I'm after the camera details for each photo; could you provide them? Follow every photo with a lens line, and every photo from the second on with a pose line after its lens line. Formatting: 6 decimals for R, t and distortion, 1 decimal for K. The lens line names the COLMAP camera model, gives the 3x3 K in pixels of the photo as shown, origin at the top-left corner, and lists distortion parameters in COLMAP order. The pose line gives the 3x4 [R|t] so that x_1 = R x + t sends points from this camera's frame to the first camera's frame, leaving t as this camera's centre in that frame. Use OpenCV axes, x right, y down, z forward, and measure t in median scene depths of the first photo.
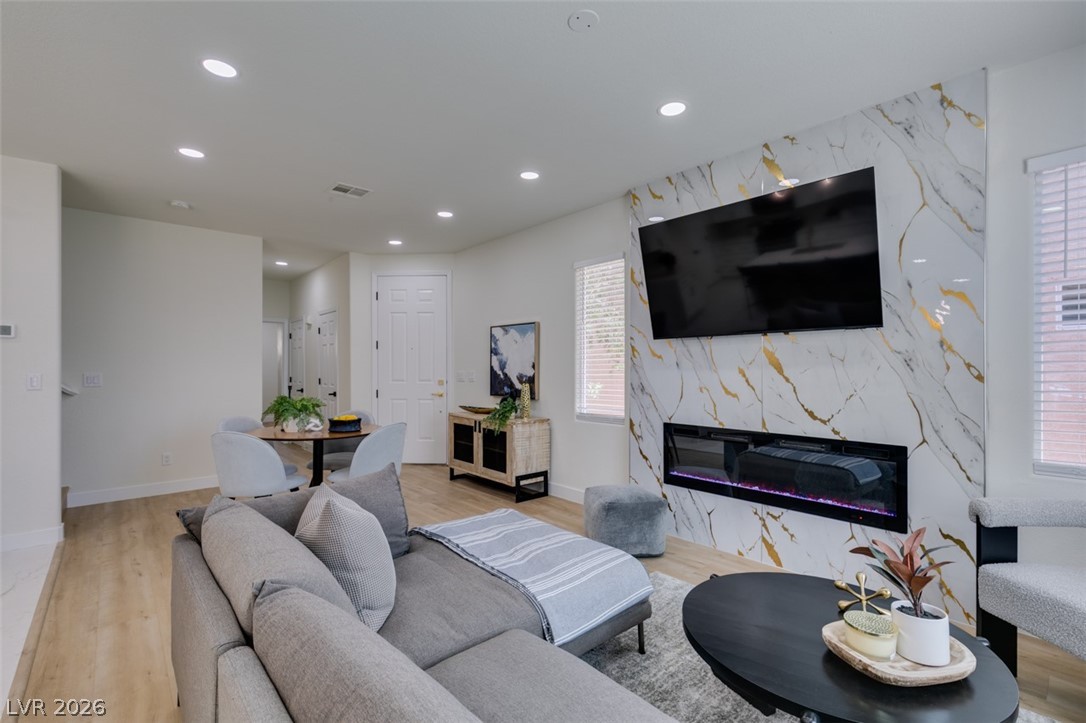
lens RADIAL K [[484.7, 0, 541.4], [0, 484.7, 368.0], [0, 0, 1]] dist [0.001874, -0.001405]
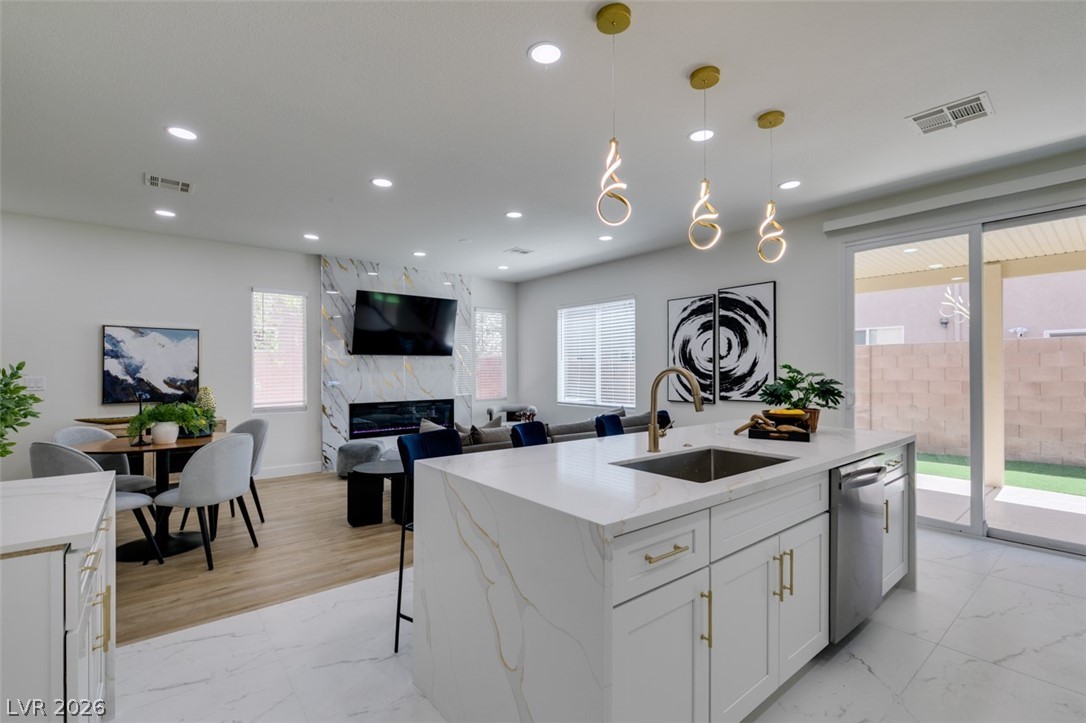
lens RADIAL K [[484.7, 0, 541.4], [0, 484.7, 368.0], [0, 0, 1]] dist [0.001874, -0.001405]
pose [[0.038006, 0.004190, 0.999269, -1.281047], [0.003875, 0.999983, -0.004340, -0.002020], [-0.999270, 0.004037, 0.037989, 0.242489]]
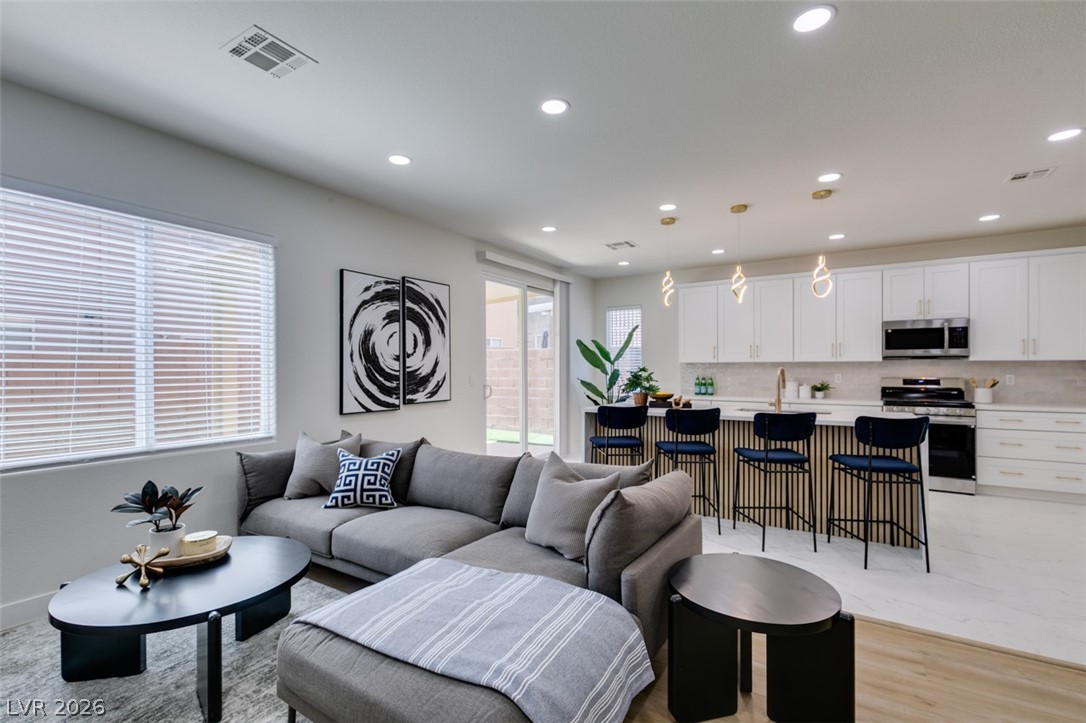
lens RADIAL K [[484.7, 0, 541.4], [0, 484.7, 368.0], [0, 0, 1]] dist [0.001874, -0.001405]
pose [[-0.961082, 0.001345, -0.276261, 0.020755], [0.001373, 0.999999, 0.000091, -0.004073], [0.276261, -0.000291, -0.961083, 0.973099]]
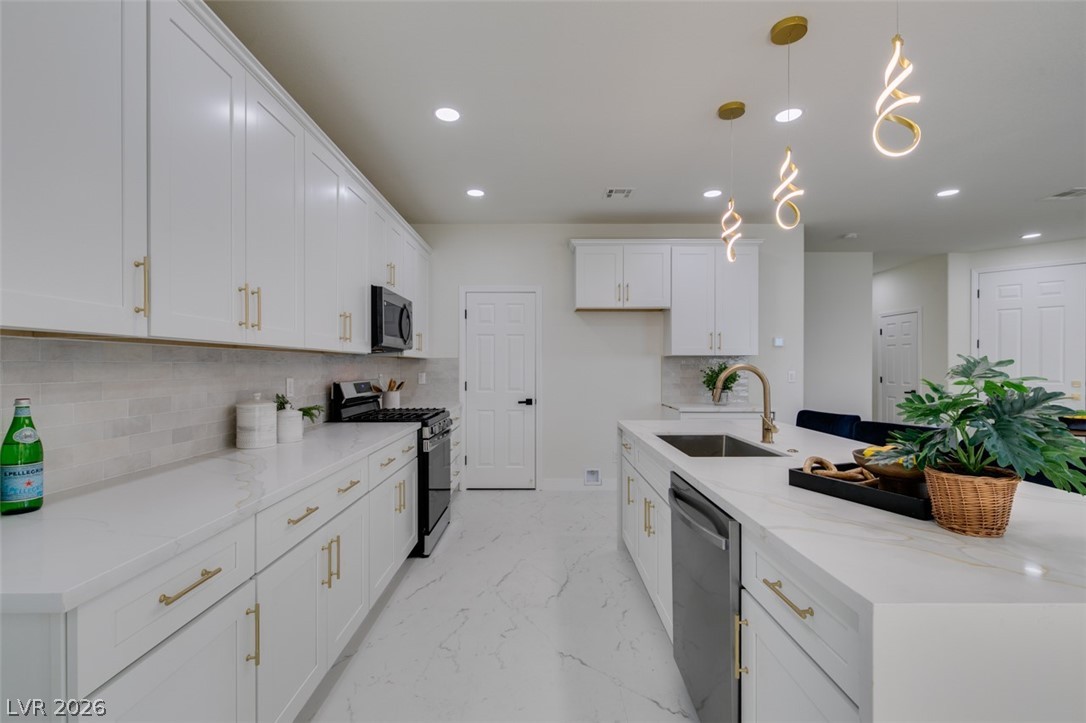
lens RADIAL K [[484.7, 0, 541.4], [0, 484.7, 368.0], [0, 0, 1]] dist [0.001874, -0.001405]
pose [[0.753082, 0.004392, -0.657912, -0.553847], [-0.002018, 0.999988, 0.004365, -0.002471], [0.657924, -0.001959, 0.753082, -0.484639]]
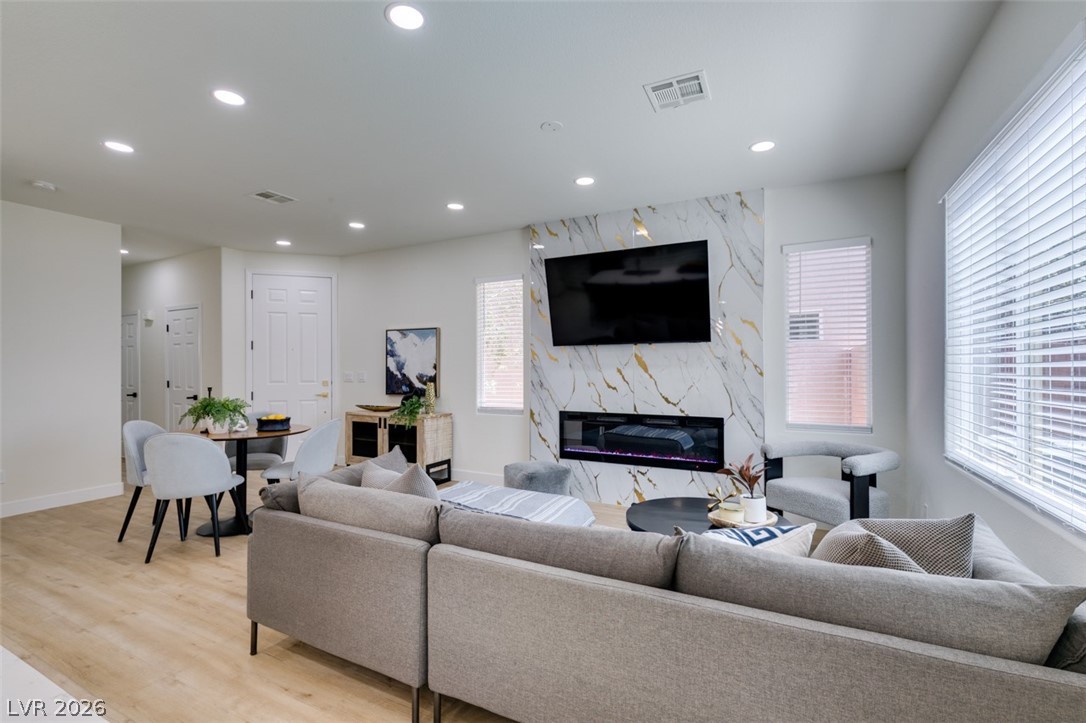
lens RADIAL K [[482.6, 0, 541.7], [0, 482.6, 366.9], [0, 0, 1]] dist [0.000362, -0.000180]
pose [[0.932923, -0.001749, 0.360071, -0.227968], [0.002760, 0.999994, -0.002293, -0.000855], [-0.360065, 0.003133, 0.932922, -0.158220]]
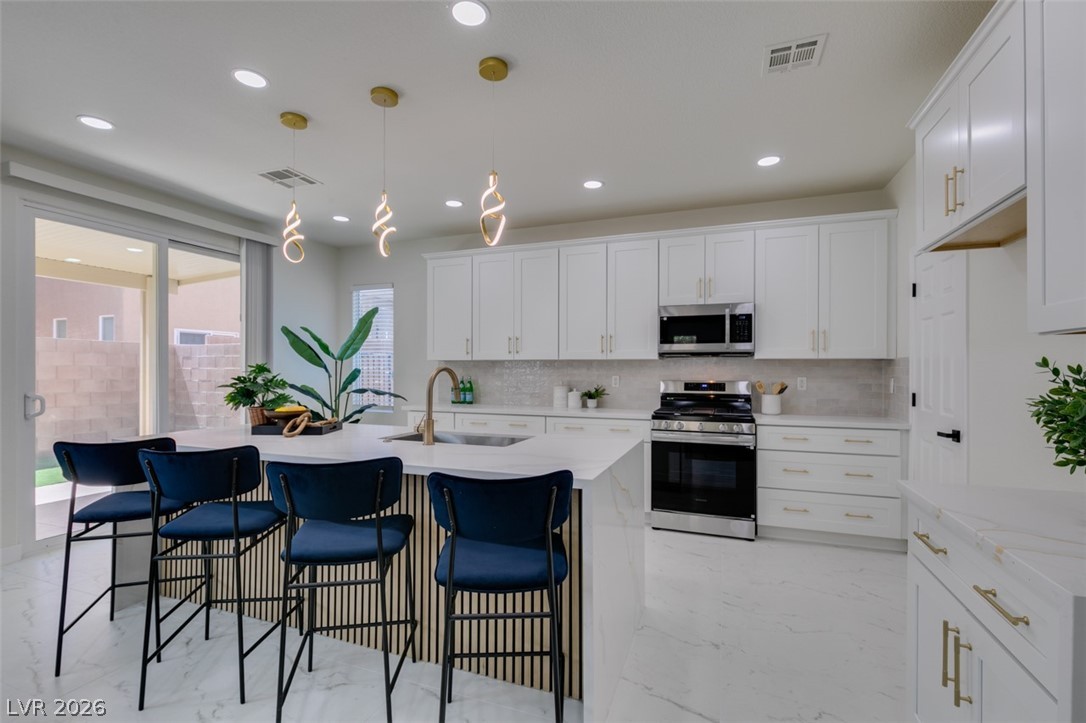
lens RADIAL K [[482.6, 0, 541.7], [0, 482.6, 366.9], [0, 0, 1]] dist [0.000362, -0.000180]
pose [[-0.884471, -0.003321, -0.466583, -0.584283], [-0.001995, 0.999992, -0.003336, -0.001253], [0.466590, -0.002020, -0.884471, 0.714531]]
